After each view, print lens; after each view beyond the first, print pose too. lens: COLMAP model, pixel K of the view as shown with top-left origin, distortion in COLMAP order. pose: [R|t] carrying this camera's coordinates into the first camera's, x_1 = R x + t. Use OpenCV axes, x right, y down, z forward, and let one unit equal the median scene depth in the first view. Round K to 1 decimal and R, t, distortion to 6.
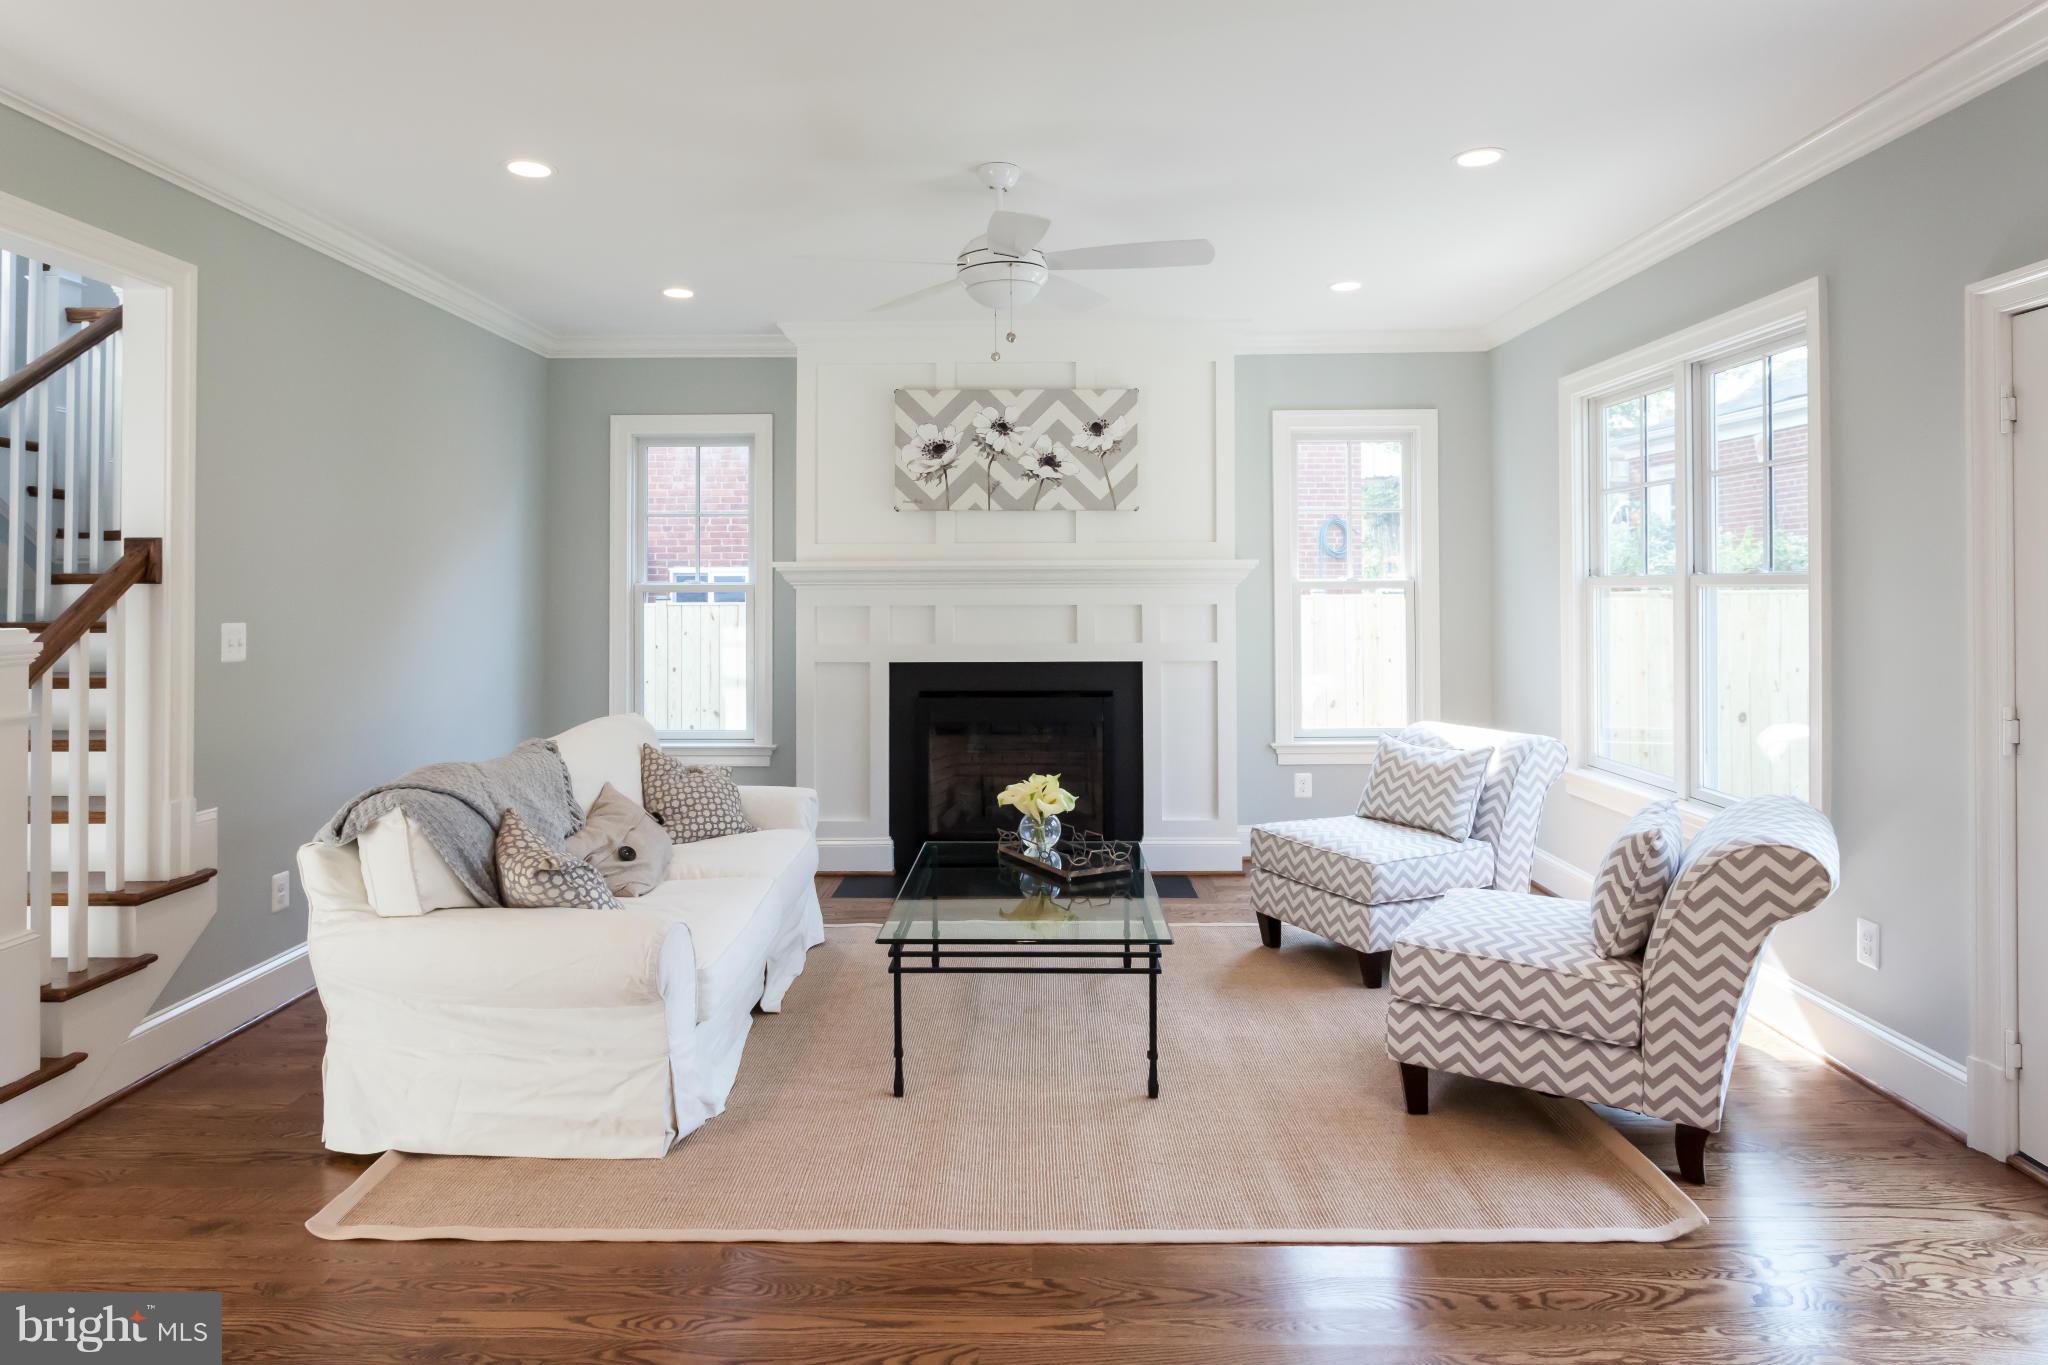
lens RADIAL K [[1227.2, 0, 1057.4], [0, 1227.2, 573.7], [0, 0, 1]] dist [-0.006288, 0.004093]
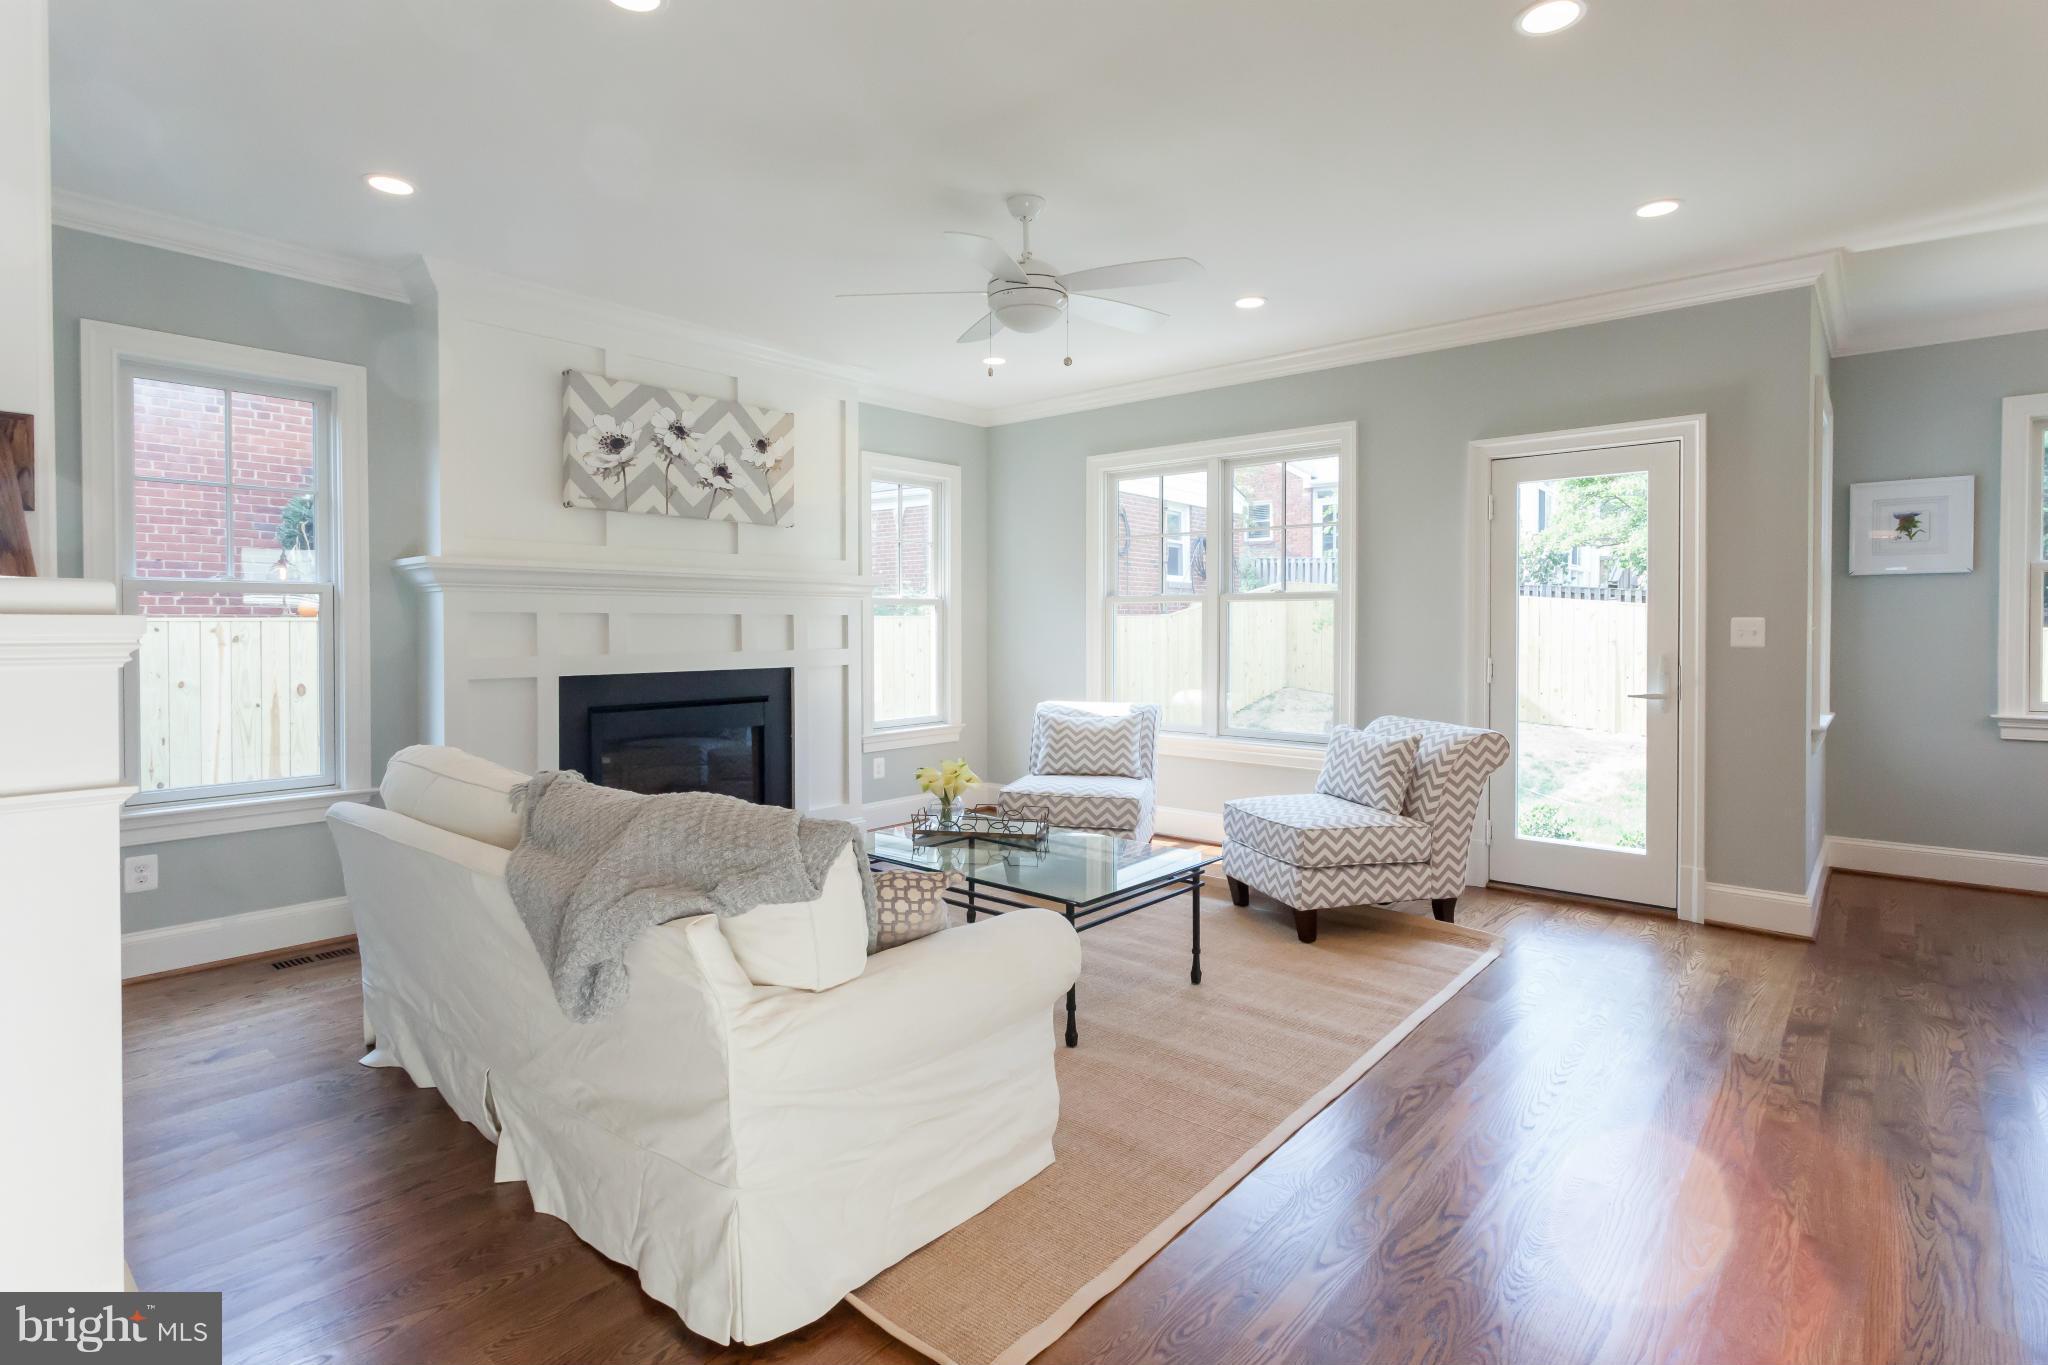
lens RADIAL K [[1000.0, 0, 1069.9], [0, 1000.0, 640.9], [0, 0, 1]] dist [0.006347, 0.000879]
pose [[0.636538, -0.010833, 0.771170, -0.461442], [-0.009642, 0.999711, 0.022002, 0.026736], [-0.771185, -0.021441, 0.636249, 0.252295]]
